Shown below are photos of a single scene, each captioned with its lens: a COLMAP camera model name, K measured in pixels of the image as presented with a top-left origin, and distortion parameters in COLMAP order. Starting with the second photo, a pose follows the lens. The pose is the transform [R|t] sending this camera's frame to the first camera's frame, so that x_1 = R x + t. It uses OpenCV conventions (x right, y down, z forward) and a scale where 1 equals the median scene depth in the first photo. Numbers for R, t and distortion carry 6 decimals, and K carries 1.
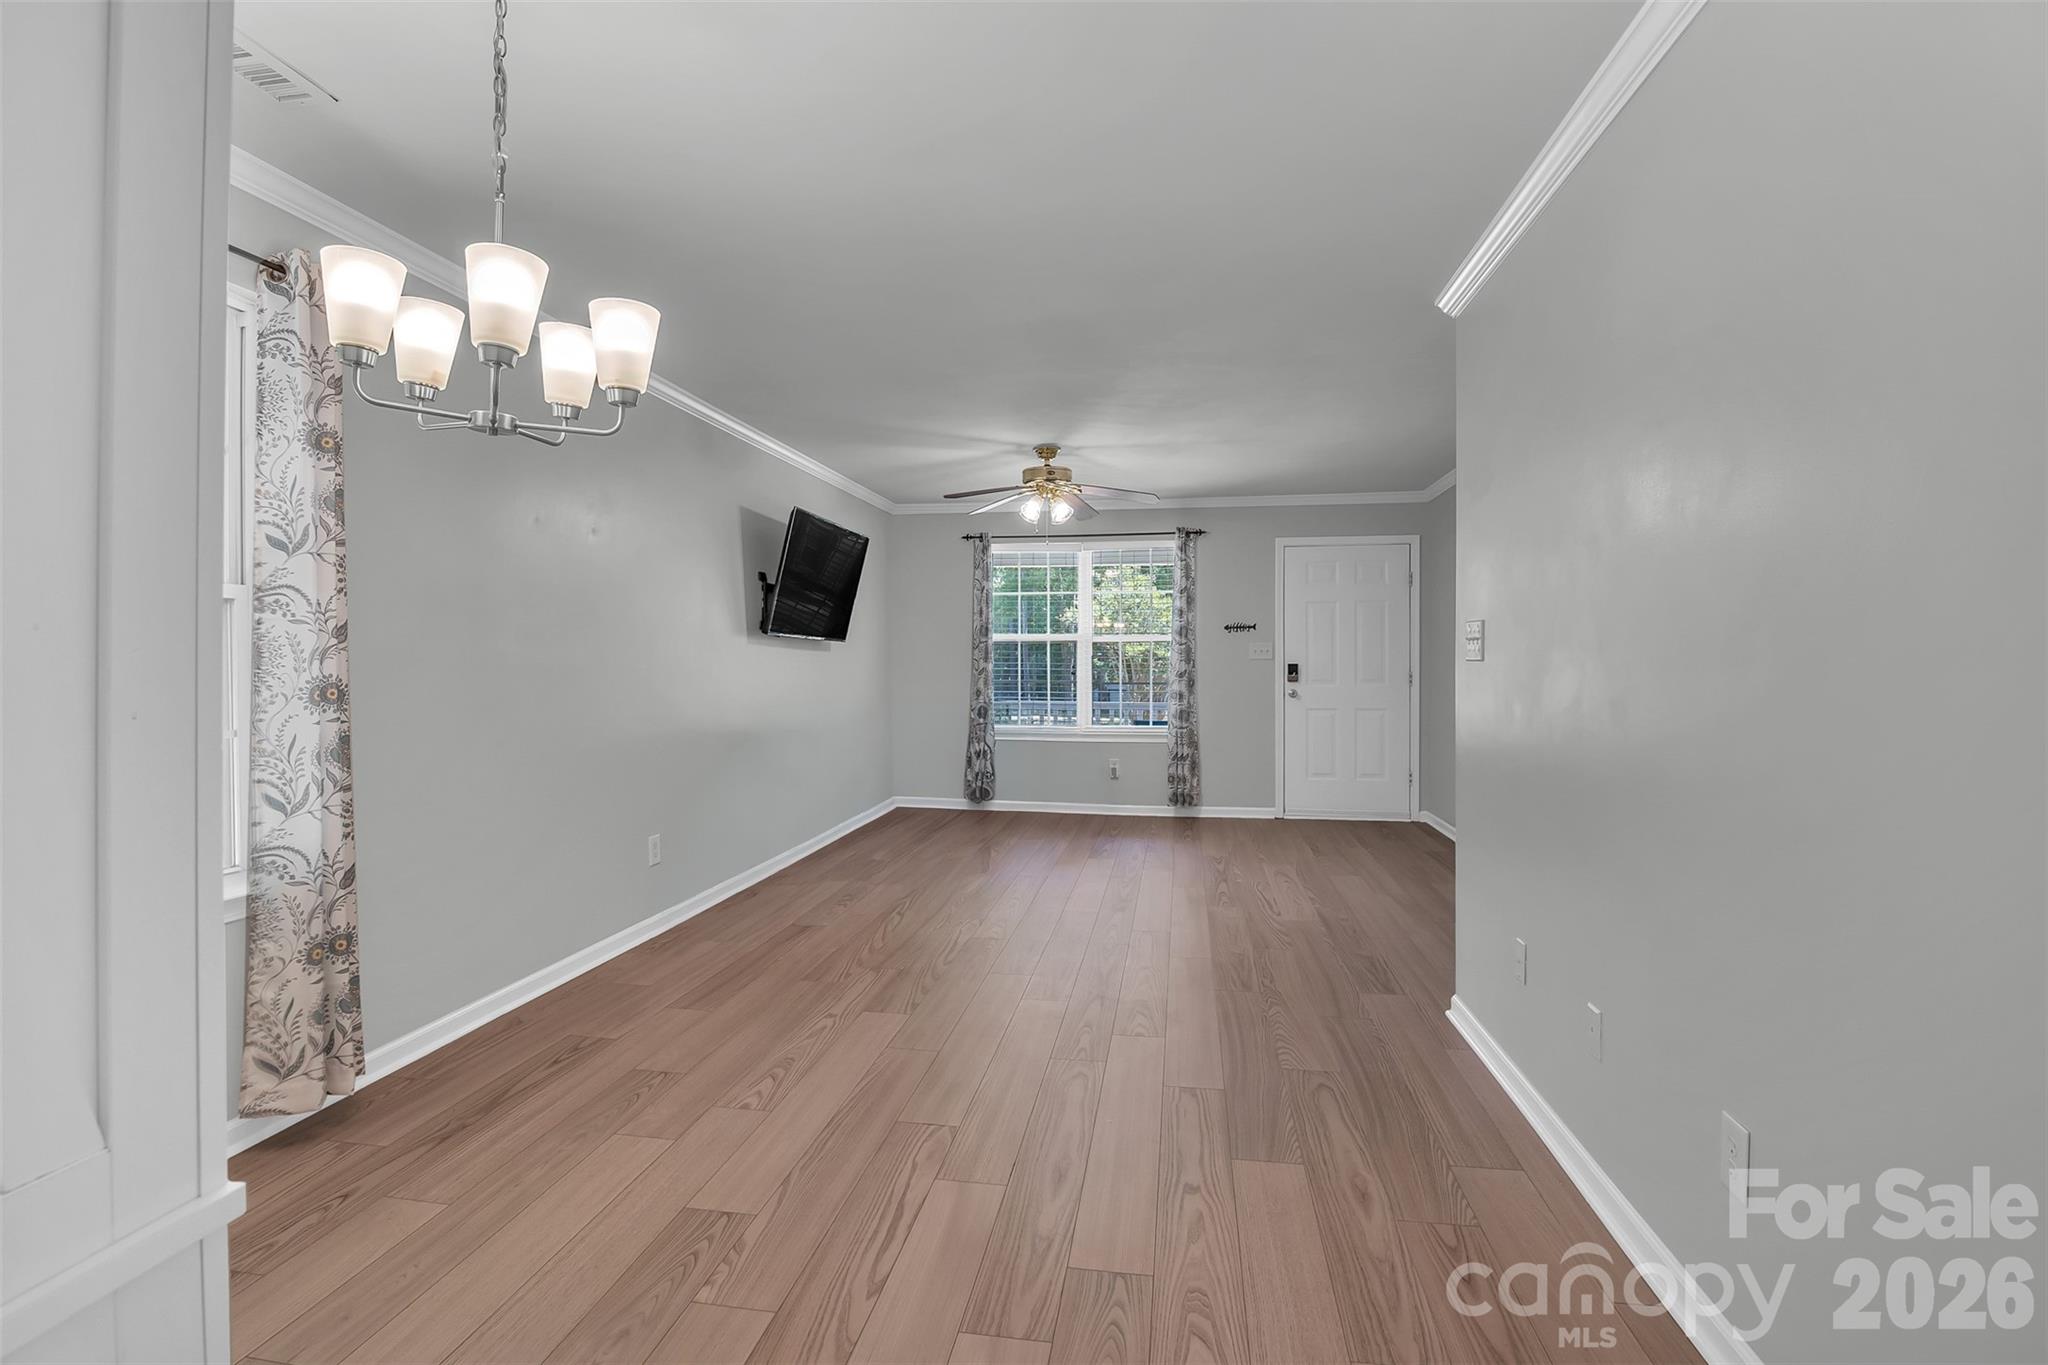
lens RADIAL K [[1029.1, 0, 1009.3], [0, 1029.1, 691.1], [0, 0, 1]] dist [-0.027000, -0.001955]
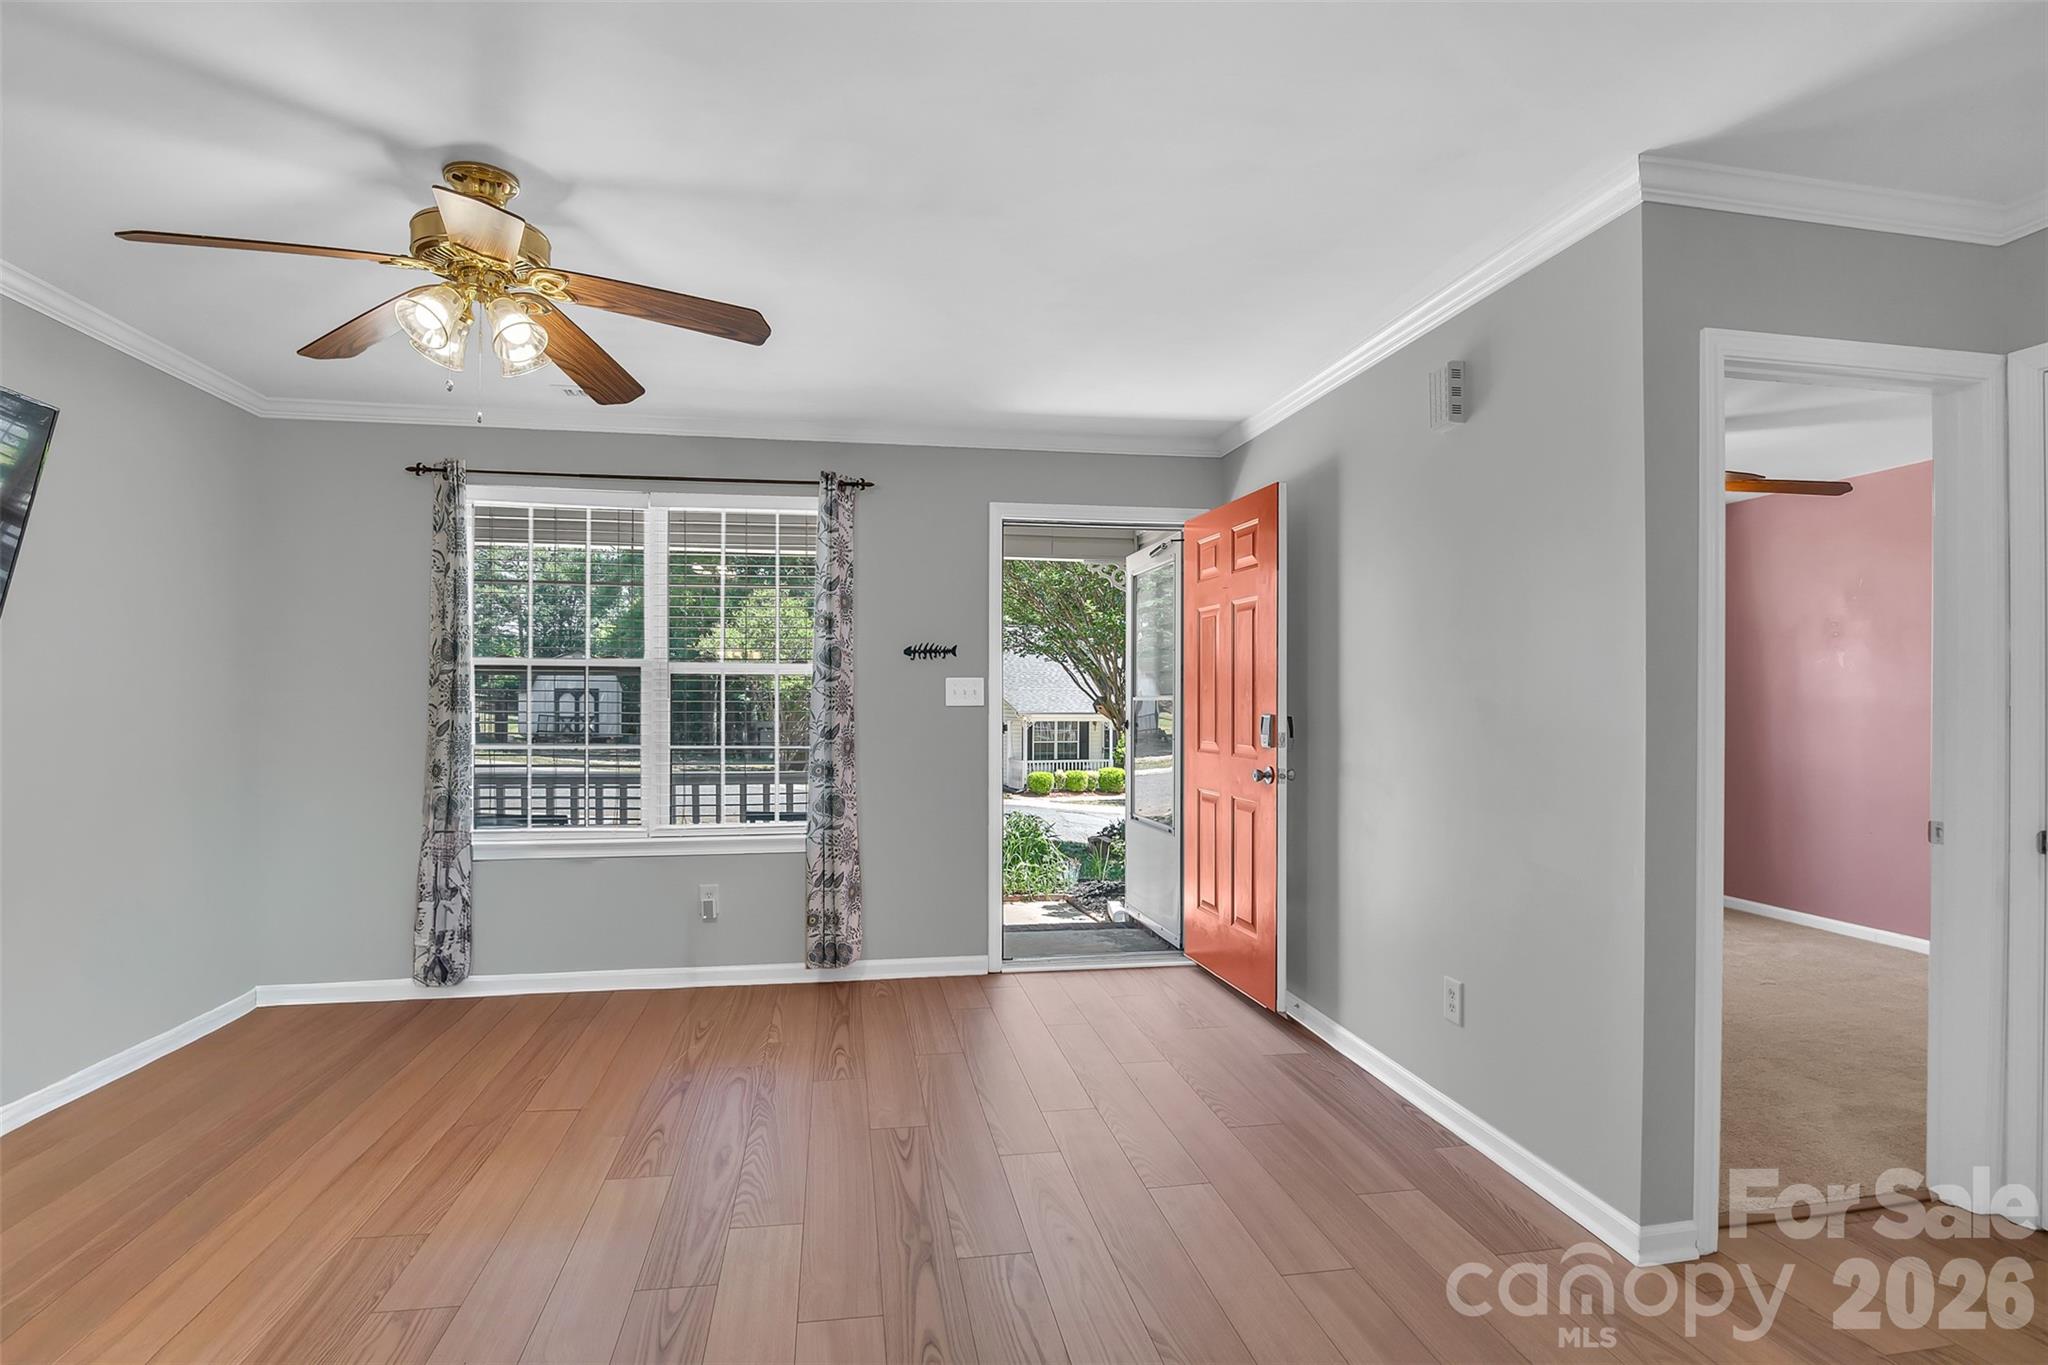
lens RADIAL K [[1029.1, 0, 1011.7], [0, 1029.1, 702.2], [0, 0, 1]] dist [-0.027000, -0.001955]
pose [[0.945002, 0.000325, 0.327064, 0.075715], [0.005860, 0.999822, -0.017926, -0.021673], [-0.327011, 0.018857, 0.944832, 0.427336]]
